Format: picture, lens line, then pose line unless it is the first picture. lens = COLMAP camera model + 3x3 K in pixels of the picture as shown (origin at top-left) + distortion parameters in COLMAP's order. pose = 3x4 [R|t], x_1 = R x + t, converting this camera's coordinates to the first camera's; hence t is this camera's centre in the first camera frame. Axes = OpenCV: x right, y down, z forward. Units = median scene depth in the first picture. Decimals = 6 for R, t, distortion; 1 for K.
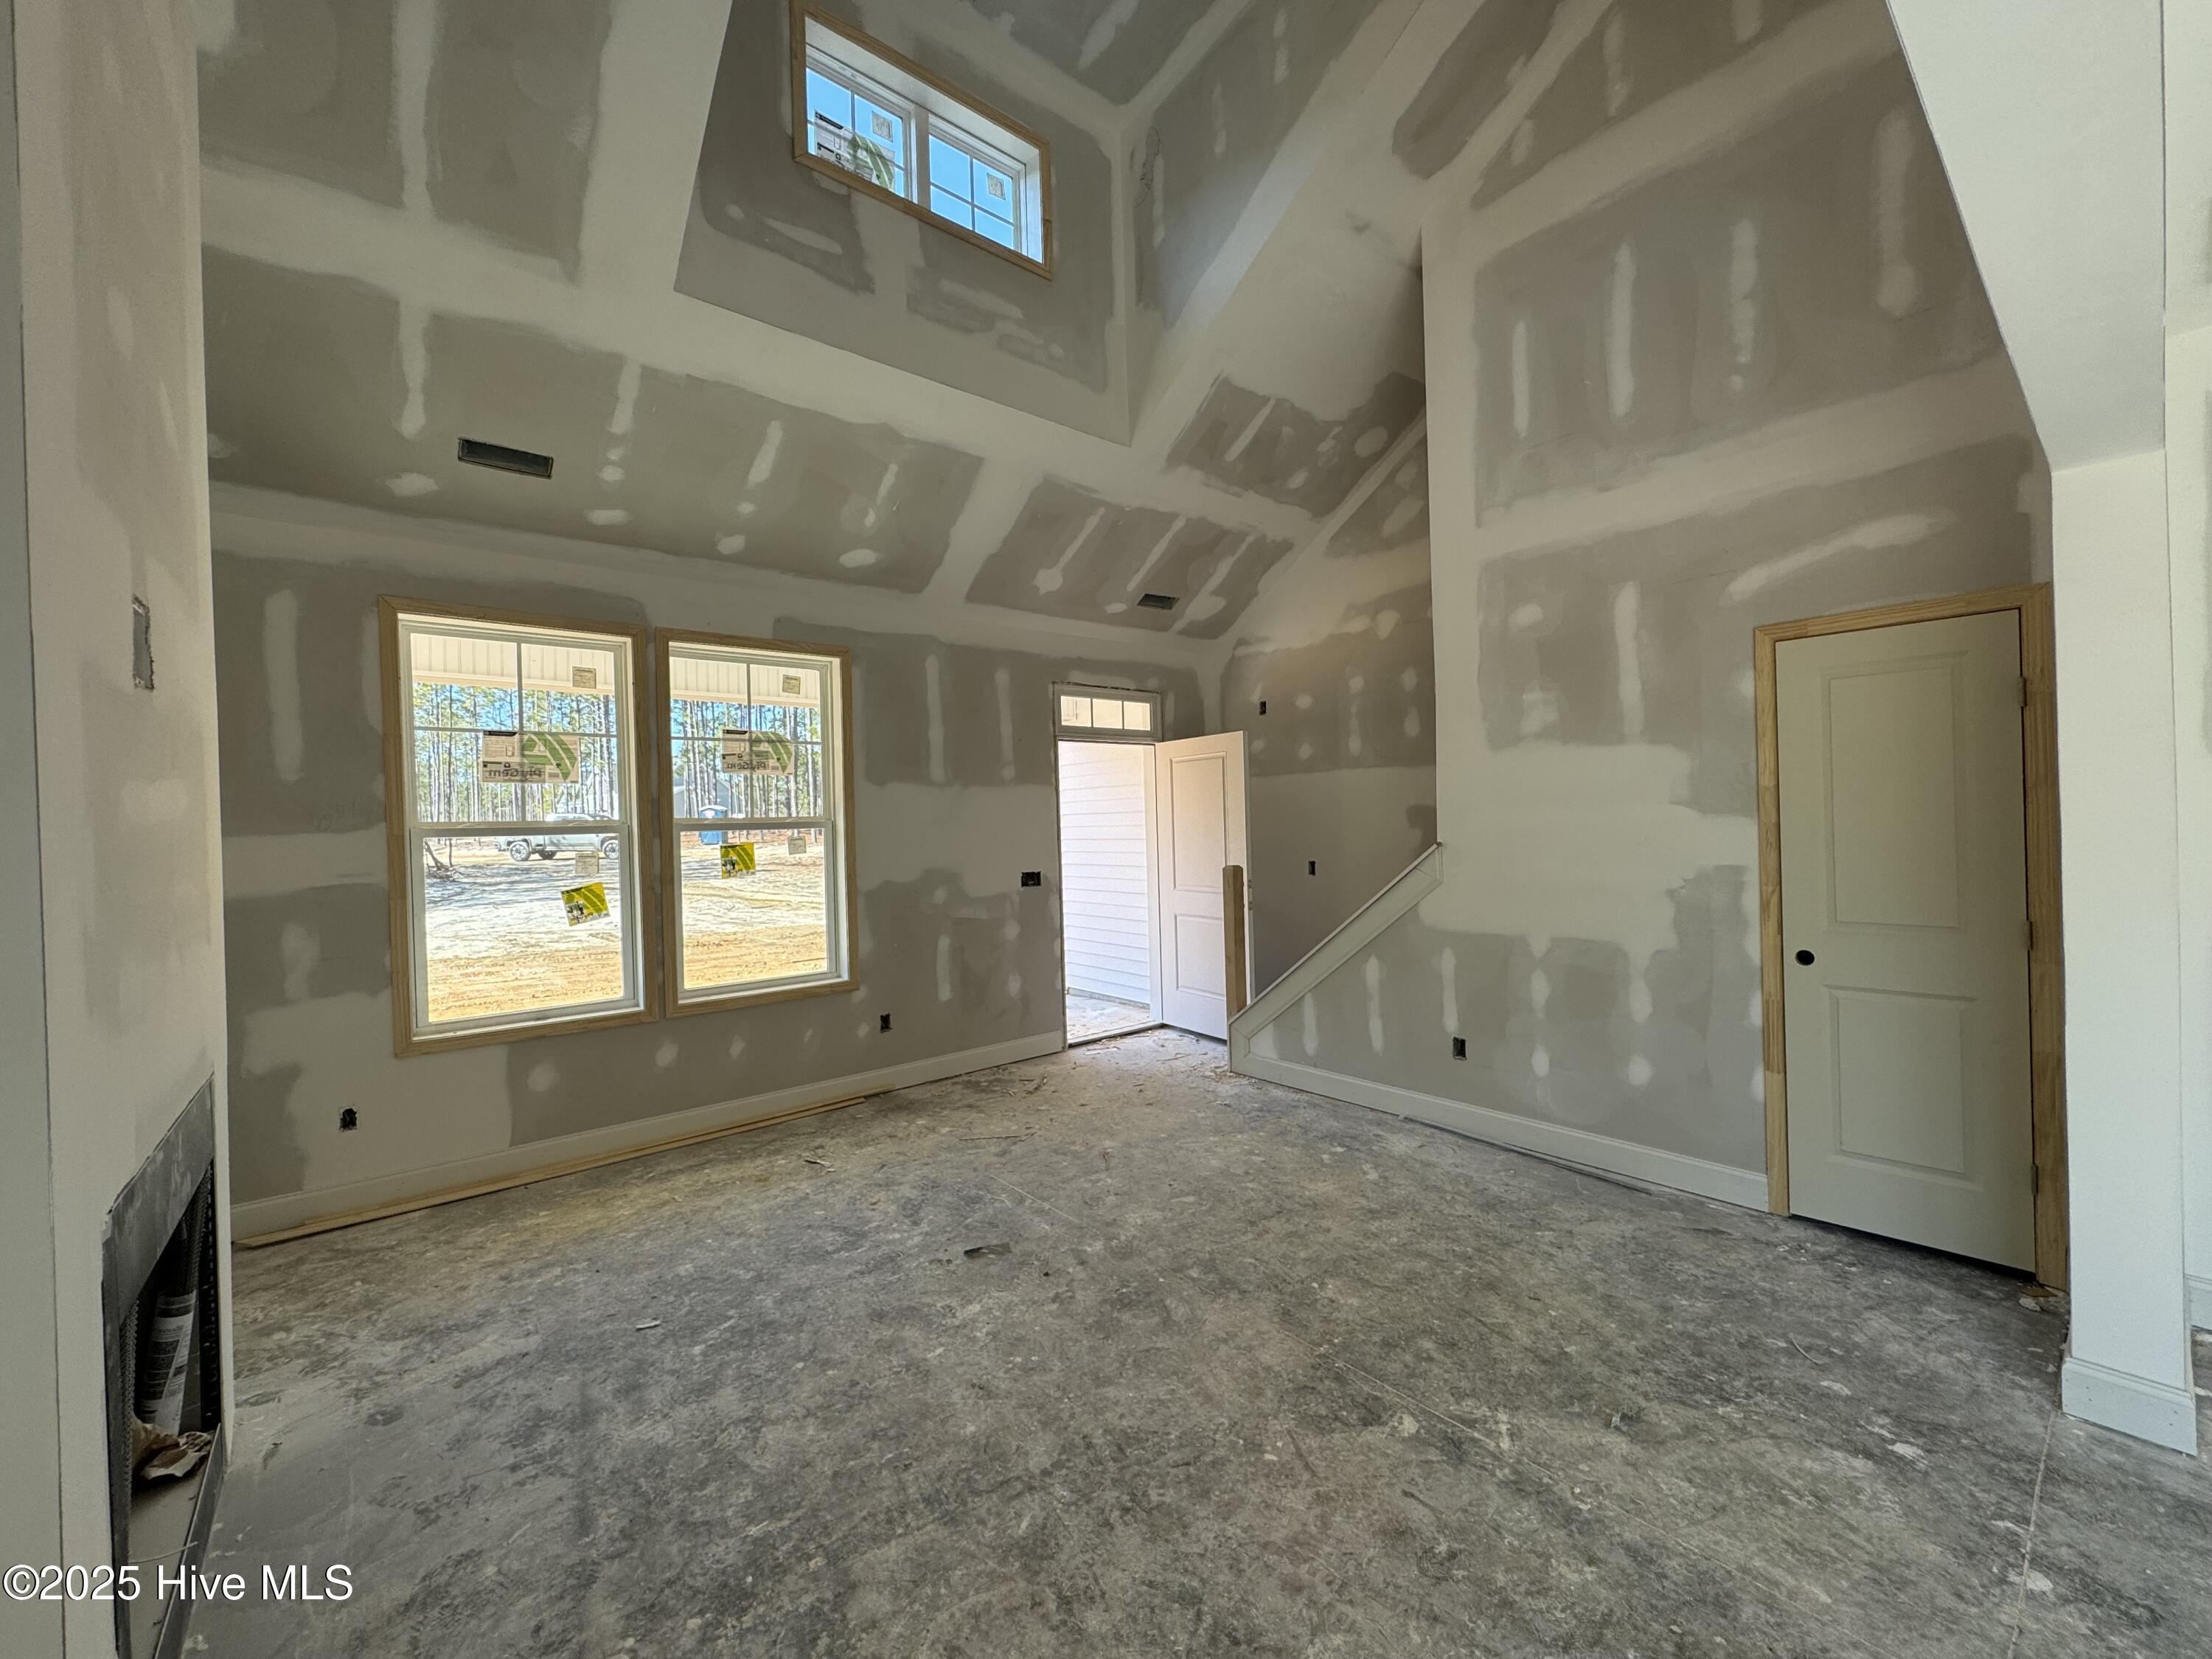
lens RADIAL K [[878.5, 0, 1107.7], [0, 878.5, 827.0], [0, 0, 1]] dist [-0.003262, 0.000740]
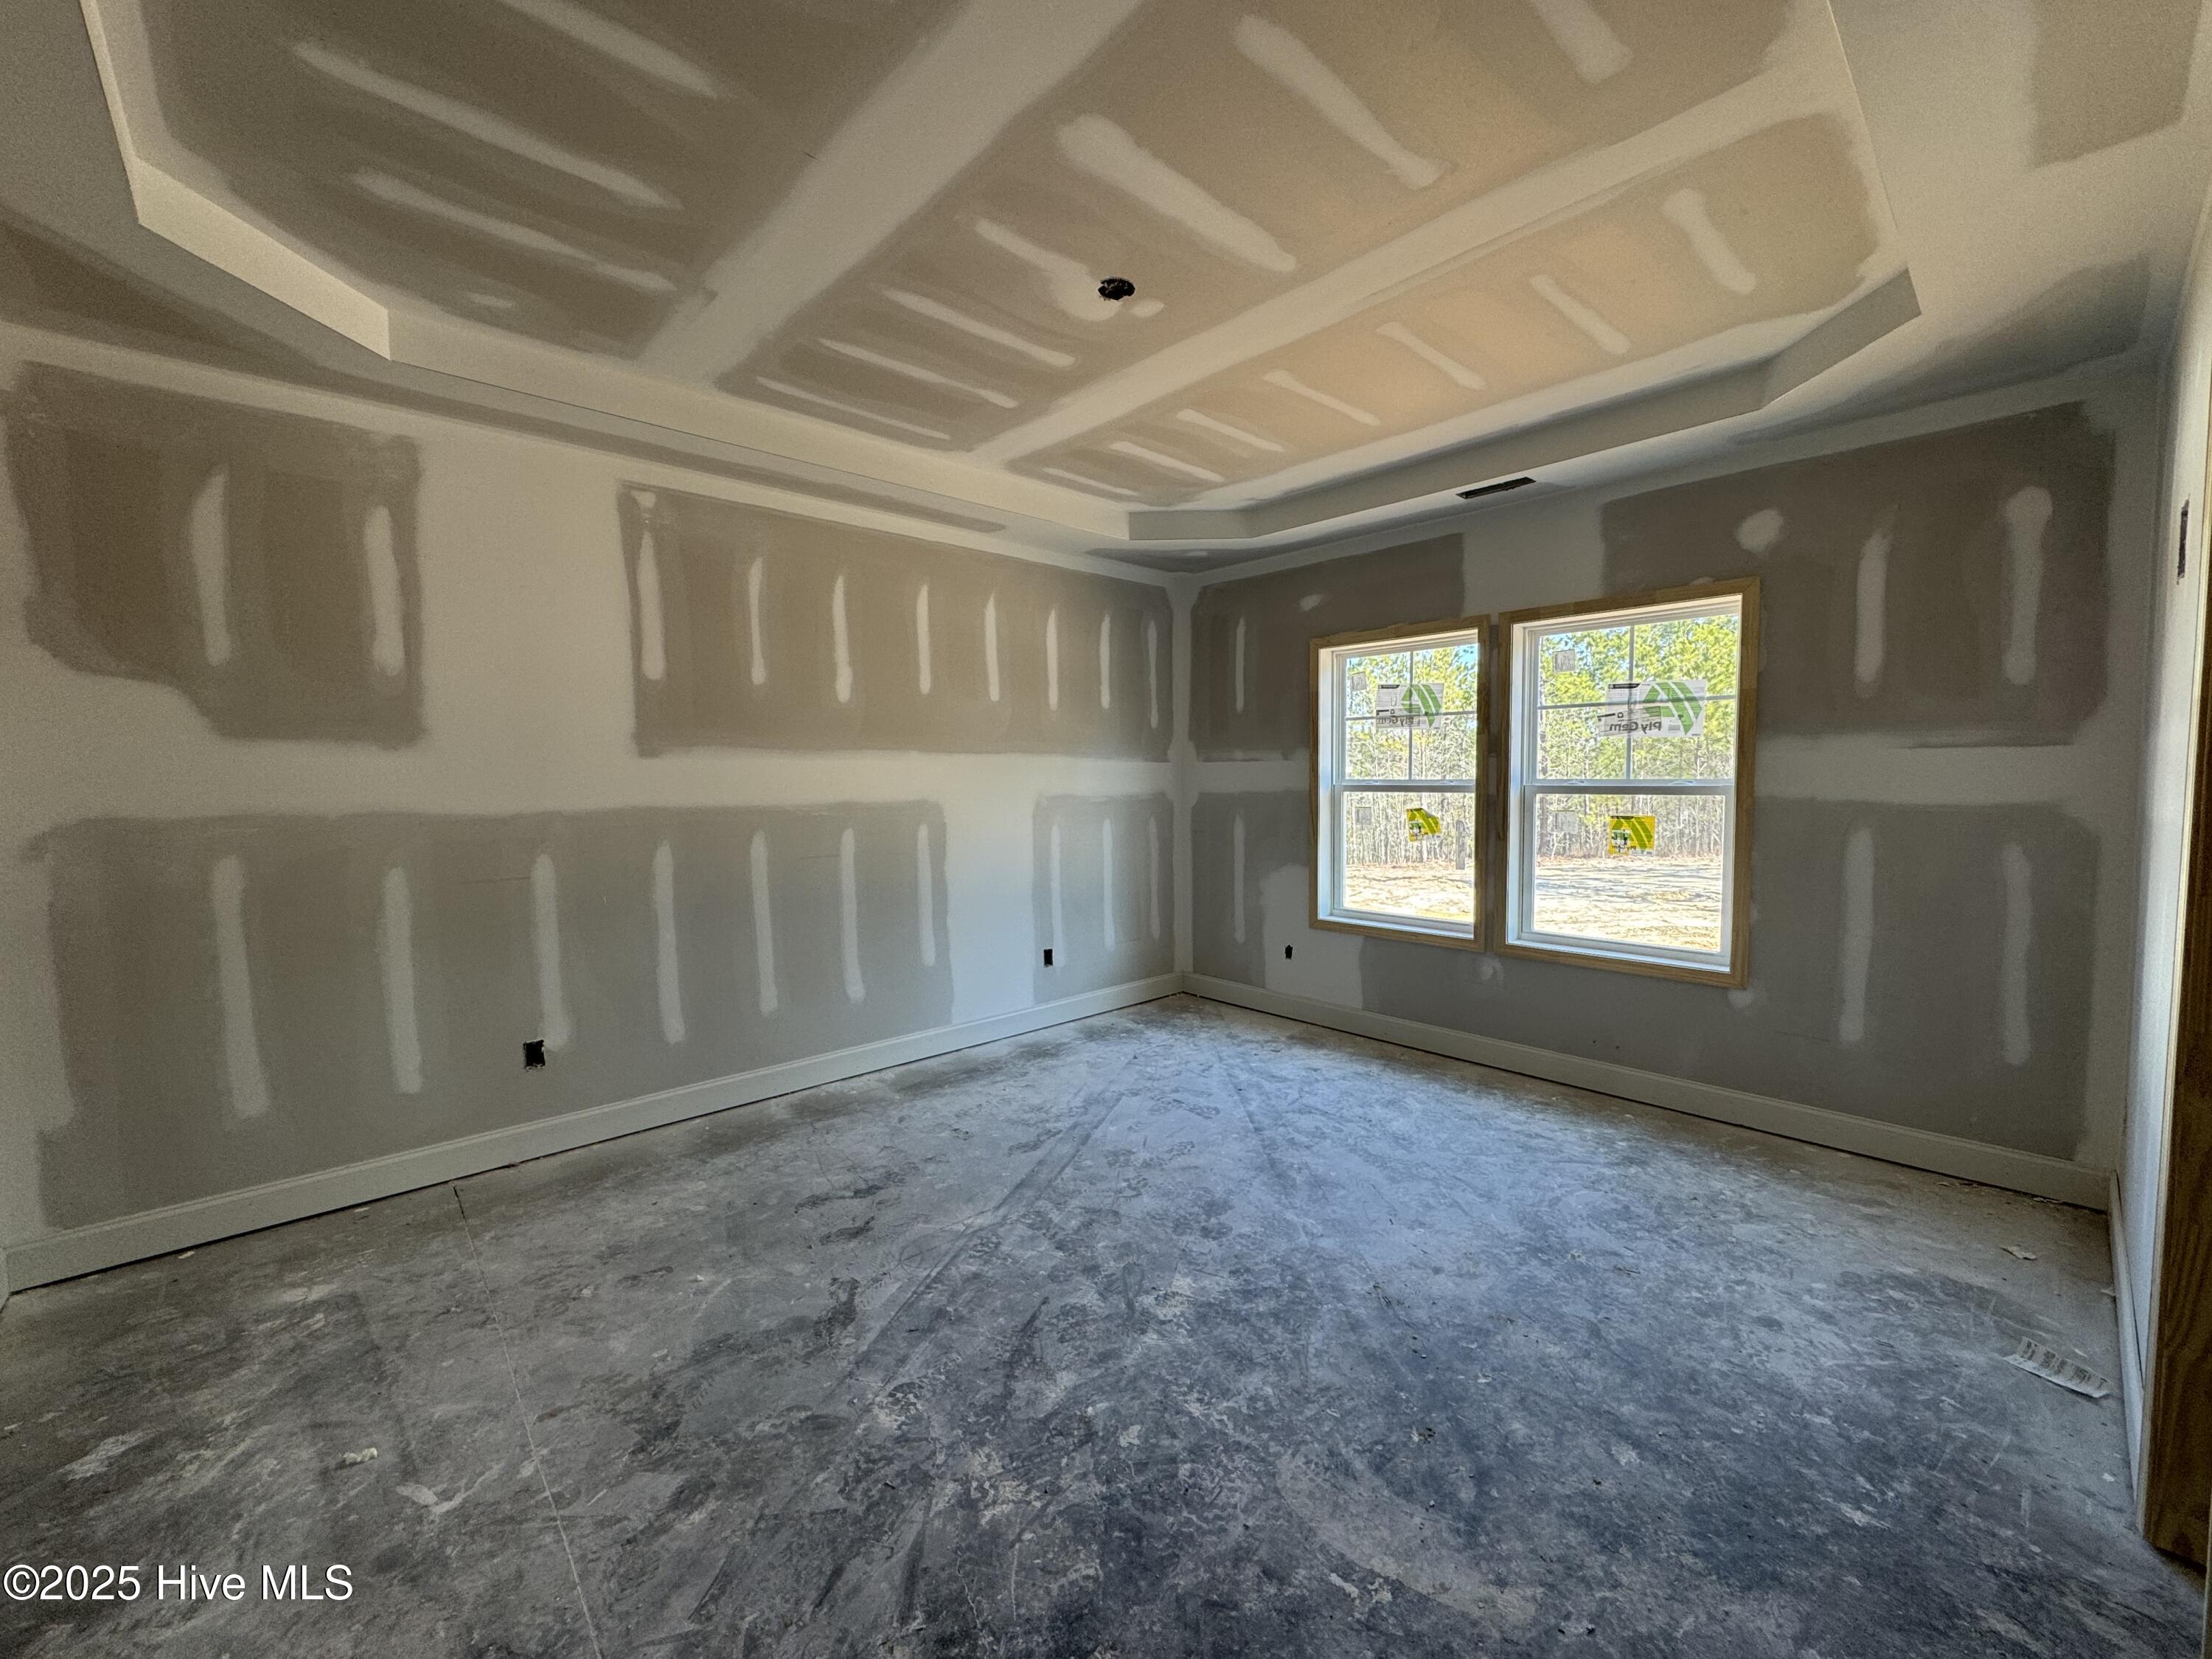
lens RADIAL K [[878.5, 0, 1107.7], [0, 878.5, 827.0], [0, 0, 1]] dist [-0.003262, 0.000740]
pose [[0.050762, 0.077001, -0.995738, 0.624689], [0.003190, 0.997006, 0.077261, -0.038129], [0.998706, -0.007098, 0.050364, 0.411677]]
